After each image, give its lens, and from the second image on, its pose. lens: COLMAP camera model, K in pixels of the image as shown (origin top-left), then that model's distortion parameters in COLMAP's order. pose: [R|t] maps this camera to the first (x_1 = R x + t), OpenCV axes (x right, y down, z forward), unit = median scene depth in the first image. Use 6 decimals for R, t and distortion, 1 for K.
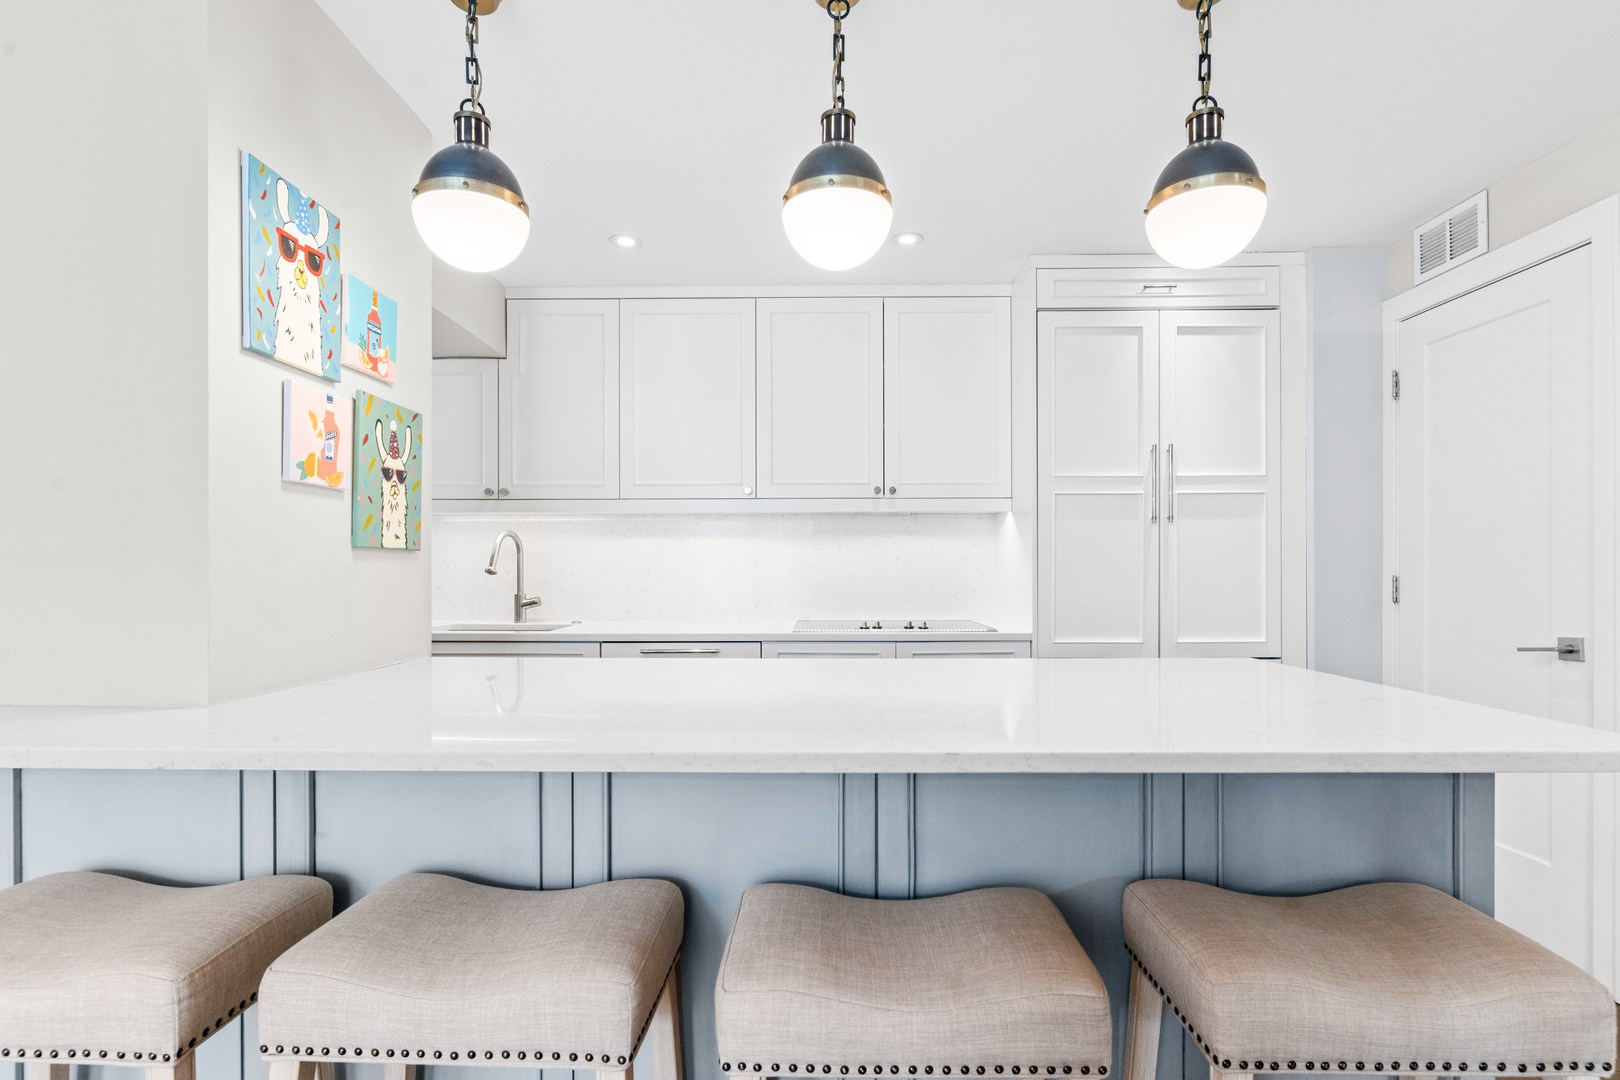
lens RADIAL K [[793.3, 0, 813.5], [0, 793.3, 574.1], [0, 0, 1]] dist [-0.007800, -0.000112]
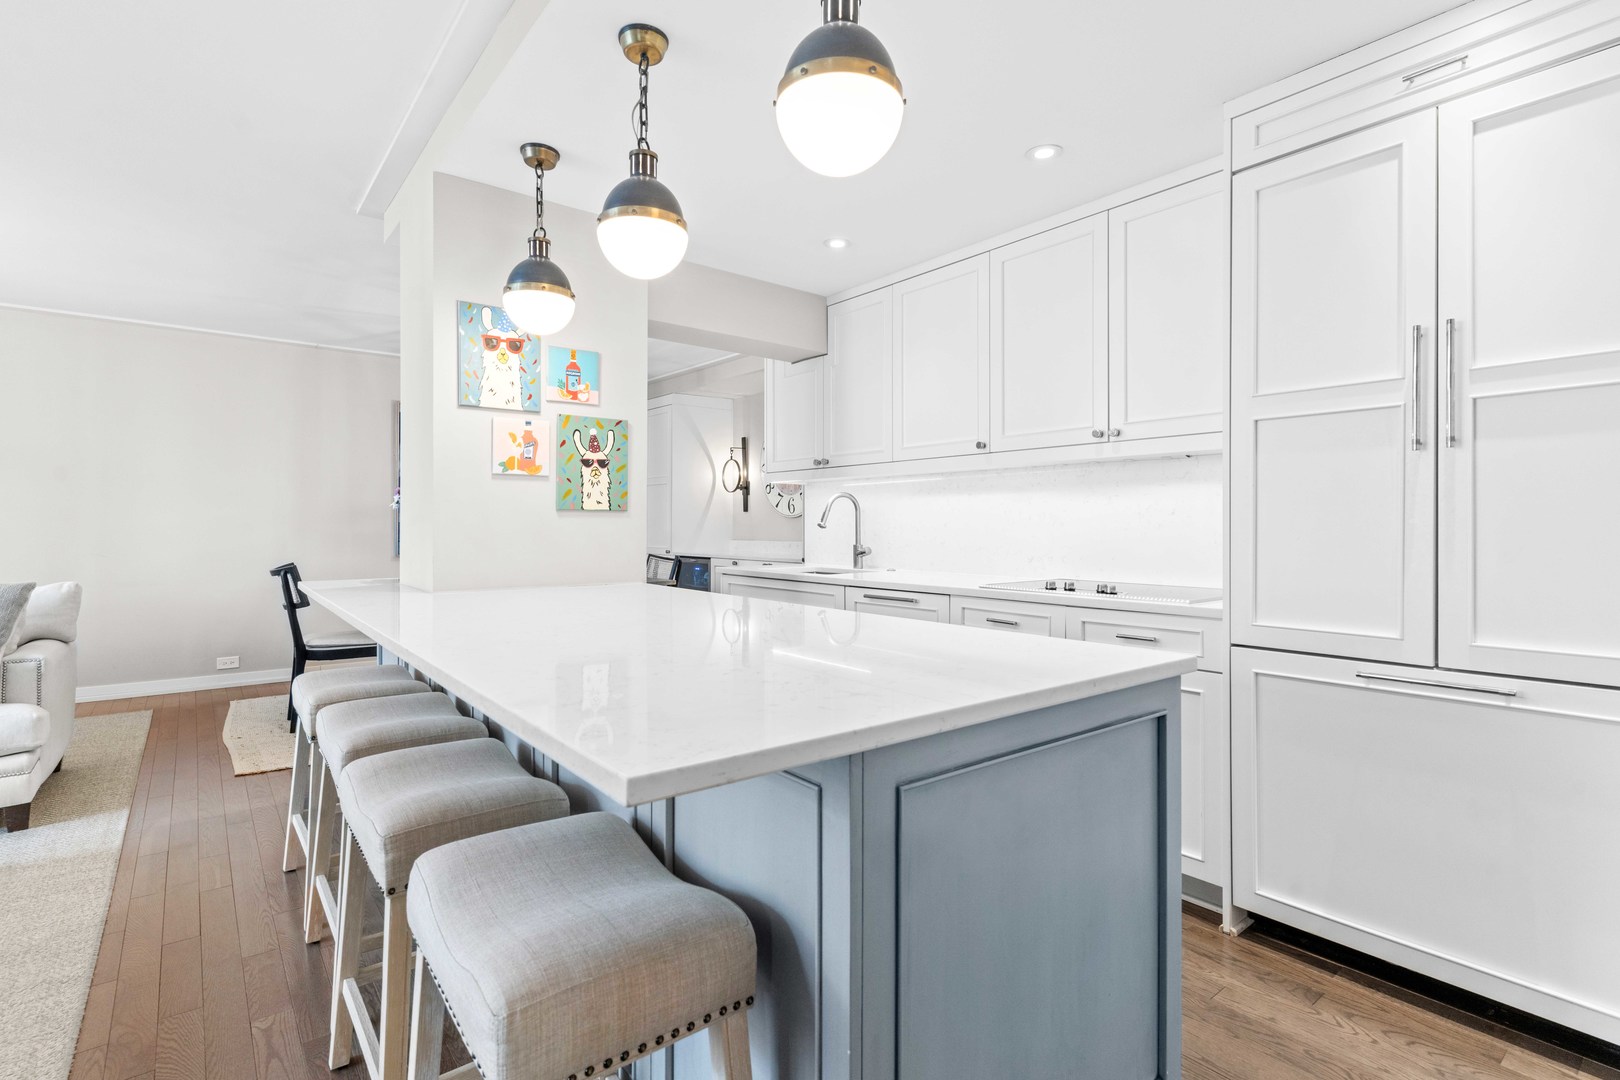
lens RADIAL K [[776.7, 0, 807.8], [0, 776.7, 529.6], [0, 0, 1]] dist [0.000691, 0.000691]
pose [[0.628244, 0.005674, -0.777995, 1.057153], [-0.006107, 0.999979, 0.002361, 0.000101], [0.777992, 0.003268, 0.628266, 0.412956]]
